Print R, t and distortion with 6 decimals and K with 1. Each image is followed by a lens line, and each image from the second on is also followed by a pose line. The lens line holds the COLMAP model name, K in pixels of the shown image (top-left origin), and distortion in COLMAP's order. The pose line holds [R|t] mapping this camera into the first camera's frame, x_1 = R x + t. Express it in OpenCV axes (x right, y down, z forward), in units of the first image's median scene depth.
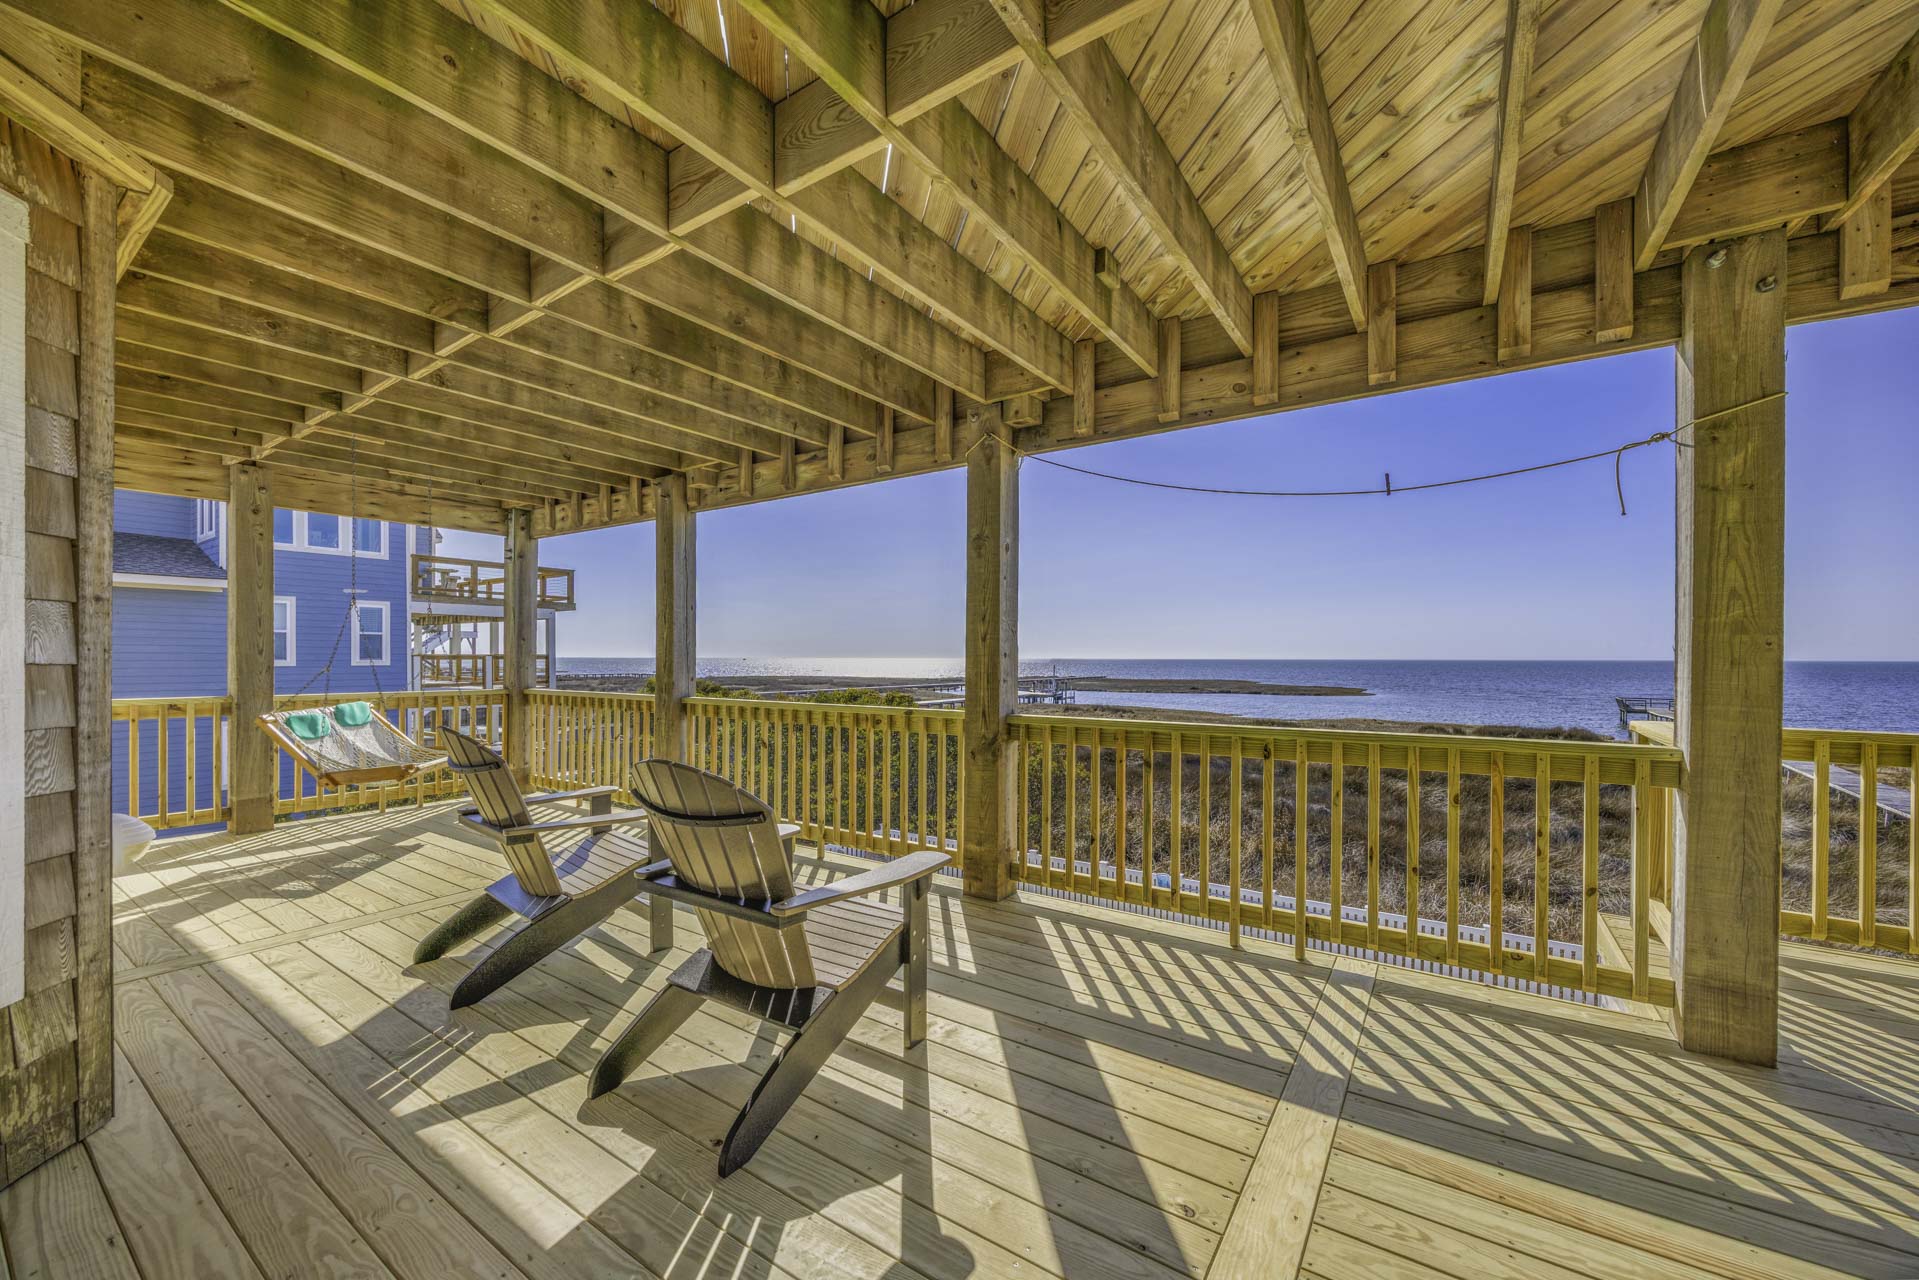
lens RADIAL K [[749.0, 0, 957.4], [0, 749.0, 659.1], [0, 0, 1]] dist [-0.000927, -0.000456]
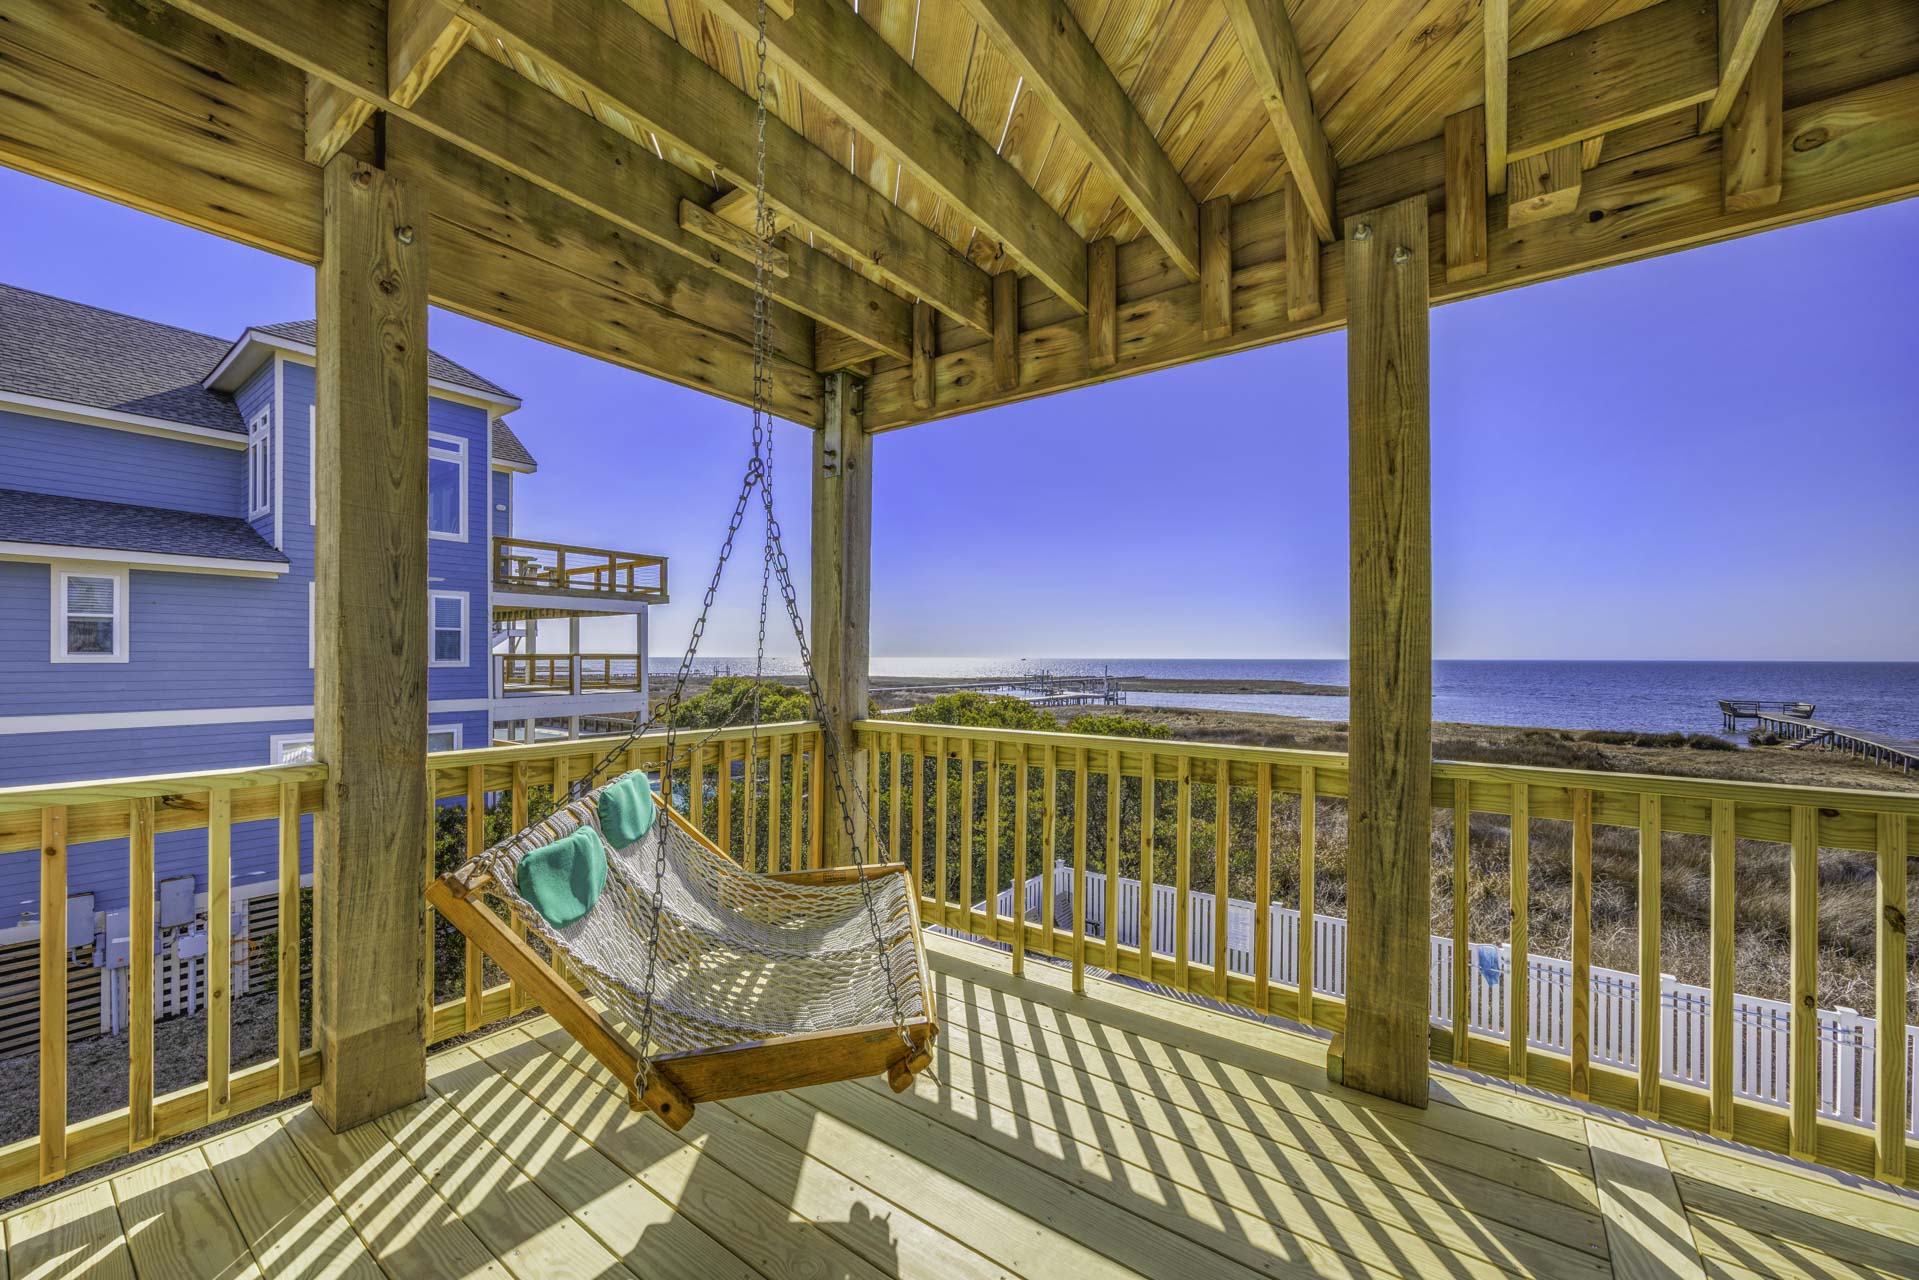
lens RADIAL K [[741.4, 0, 958.6], [0, 741.4, 657.5], [0, 0, 1]] dist [-0.000862, 0.000079]
pose [[0.999528, 0.000544, -0.030731, -0.176178], [-0.000592, 0.999999, -0.001551, -0.001150], [0.030730, 0.001569, 0.999526, 0.175066]]
